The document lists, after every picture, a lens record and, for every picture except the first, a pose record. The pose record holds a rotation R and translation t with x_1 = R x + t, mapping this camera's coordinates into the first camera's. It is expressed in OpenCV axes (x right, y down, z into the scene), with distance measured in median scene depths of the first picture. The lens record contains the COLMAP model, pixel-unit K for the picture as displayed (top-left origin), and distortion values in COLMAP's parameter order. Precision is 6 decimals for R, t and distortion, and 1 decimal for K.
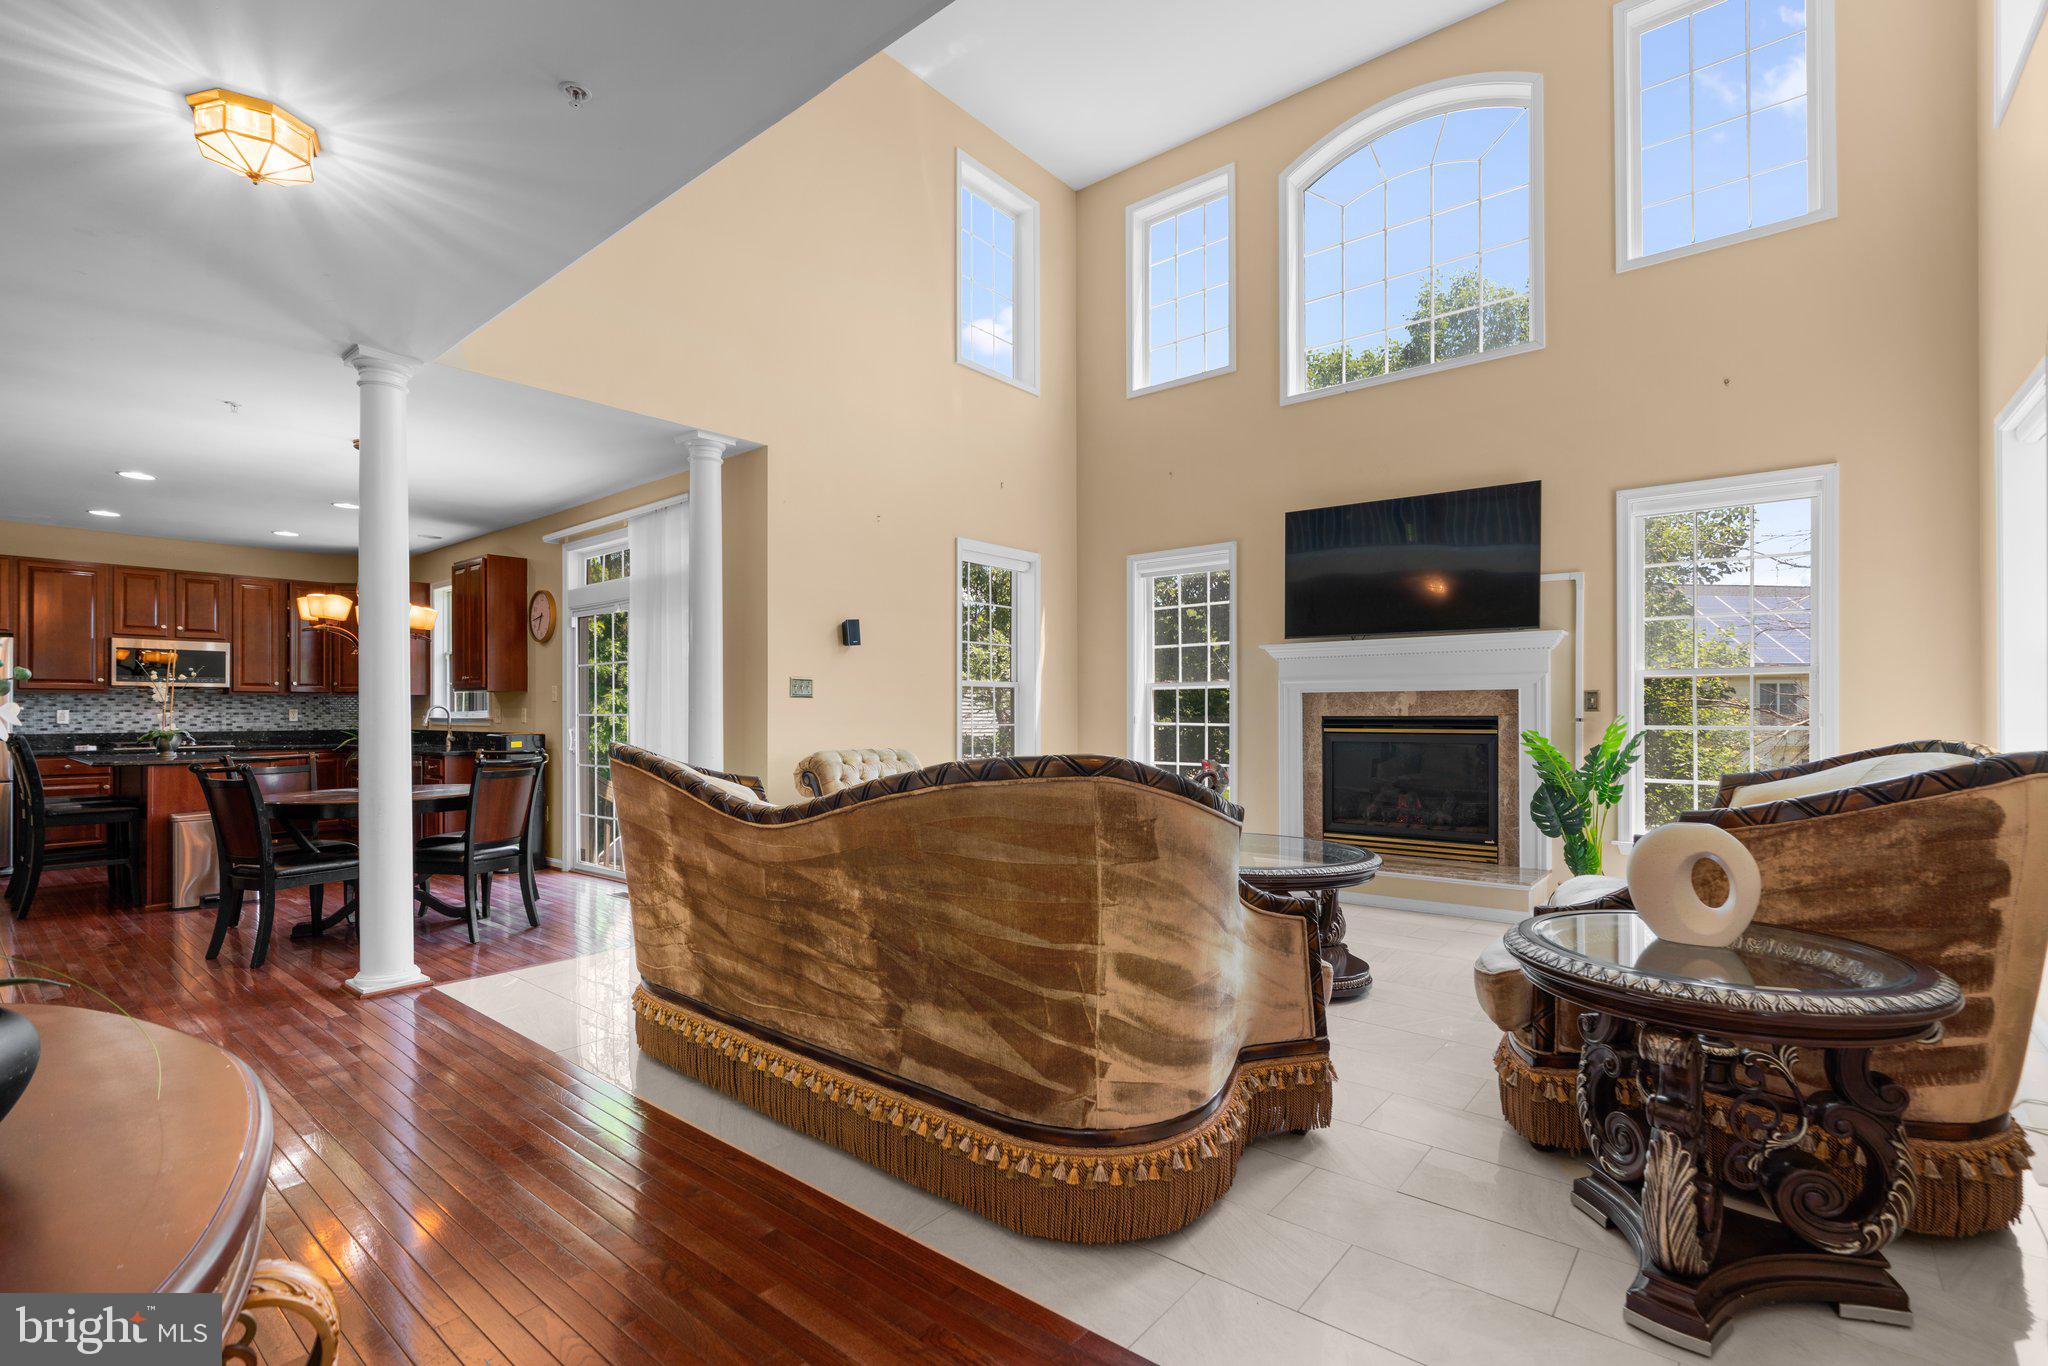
lens RADIAL K [[933.1, 0, 1035.4], [0, 933.1, 703.4], [0, 0, 1]] dist [-0.000110, 0.000179]
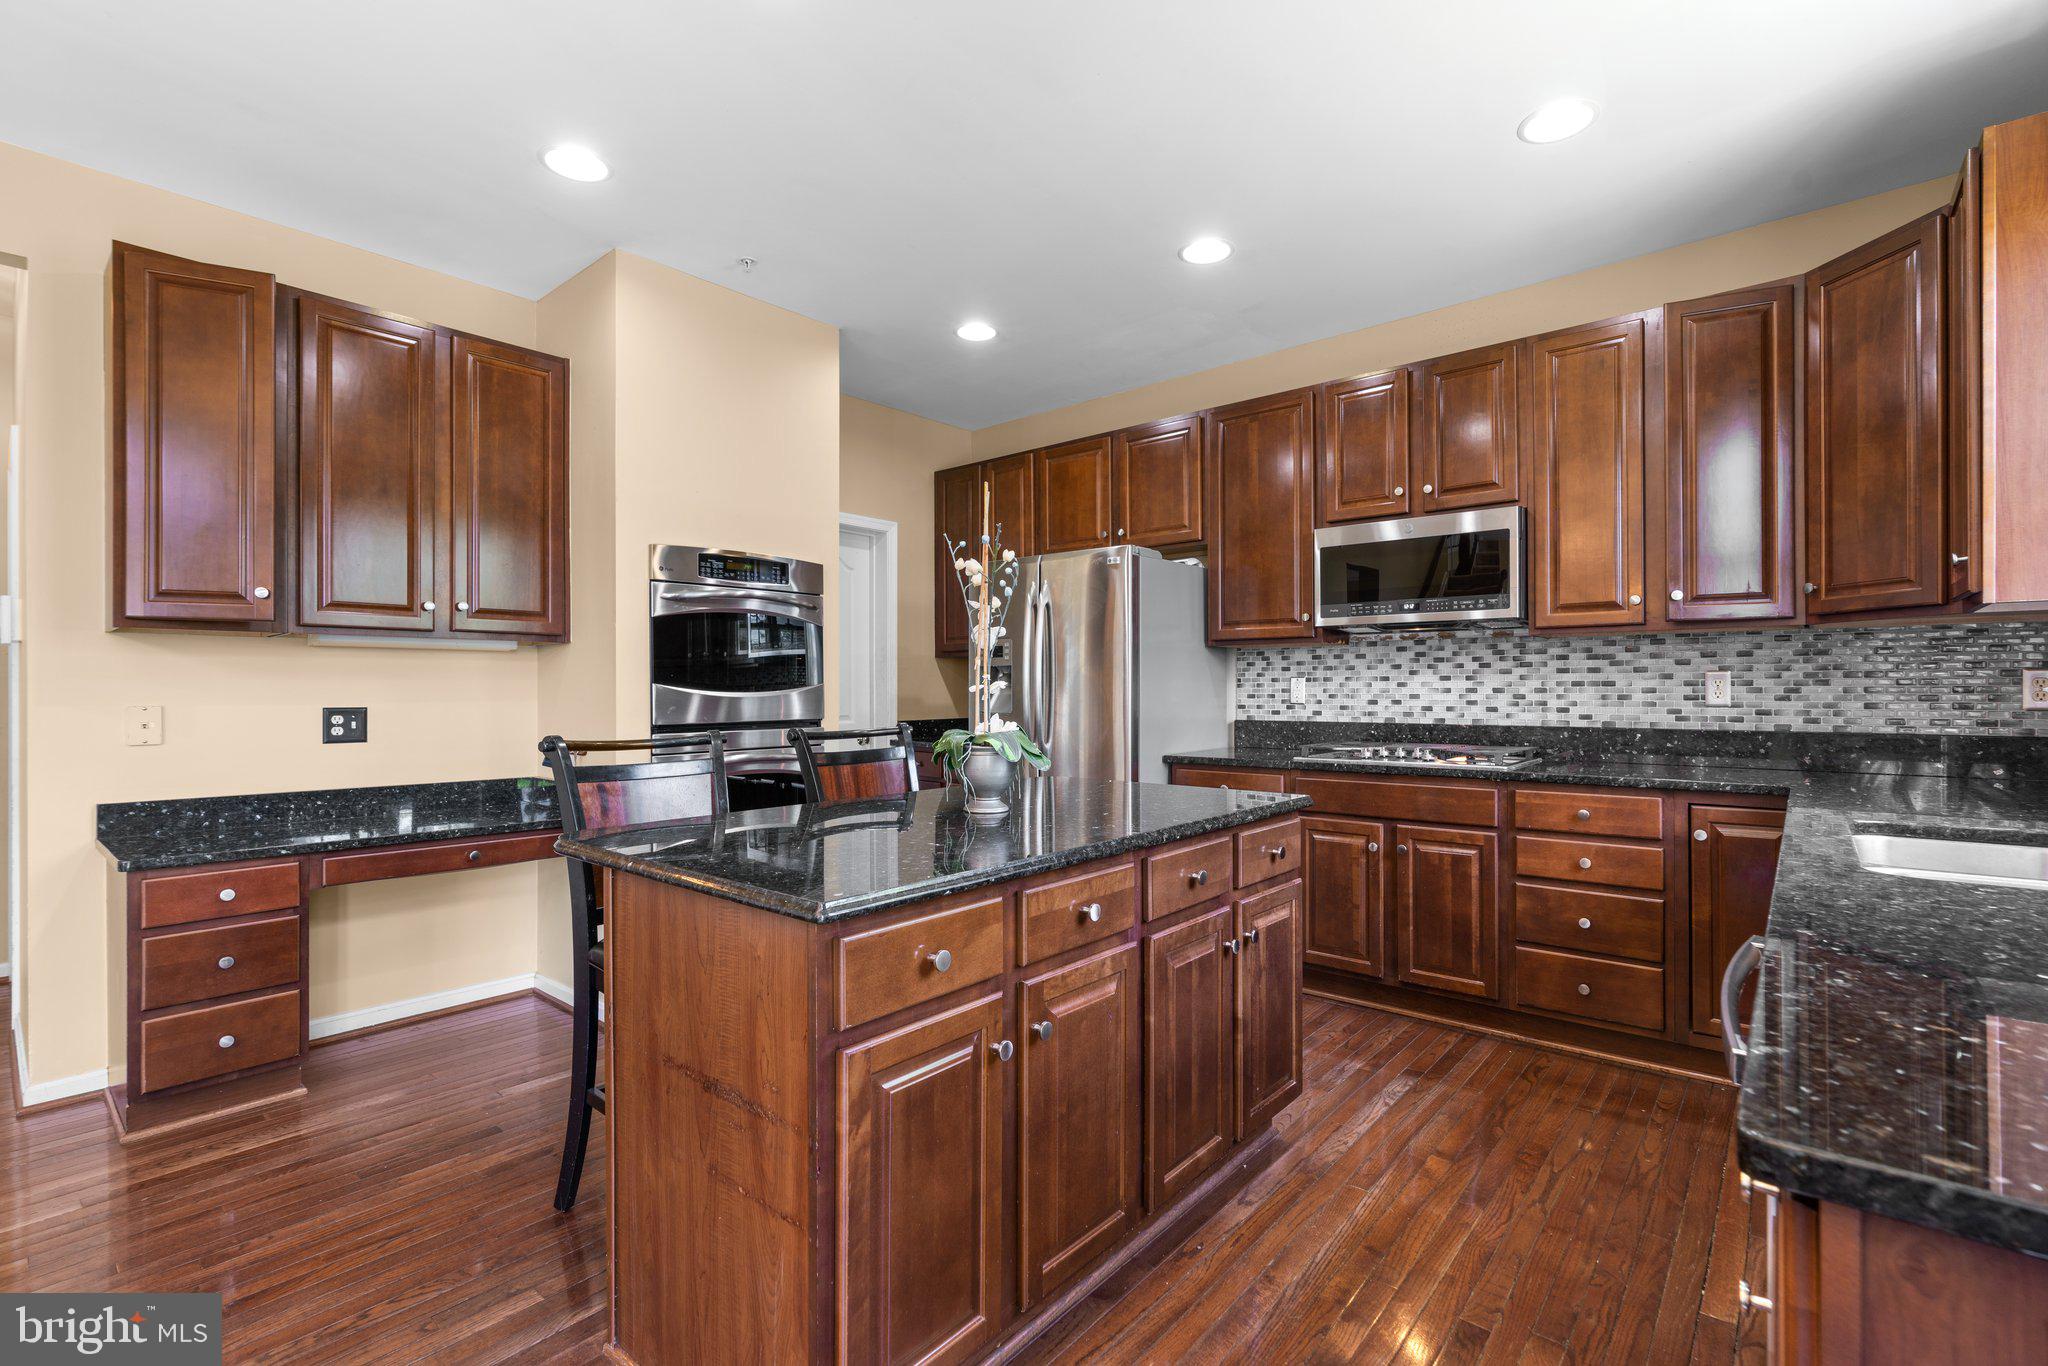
lens RADIAL K [[933.1, 0, 1035.4], [0, 933.1, 703.4], [0, 0, 1]] dist [-0.000110, 0.000179]
pose [[-0.009551, 0.016148, -0.999824, -0.459004], [0.009736, 0.999824, 0.016055, 0.010941], [0.999907, -0.009581, -0.009707, 0.792614]]
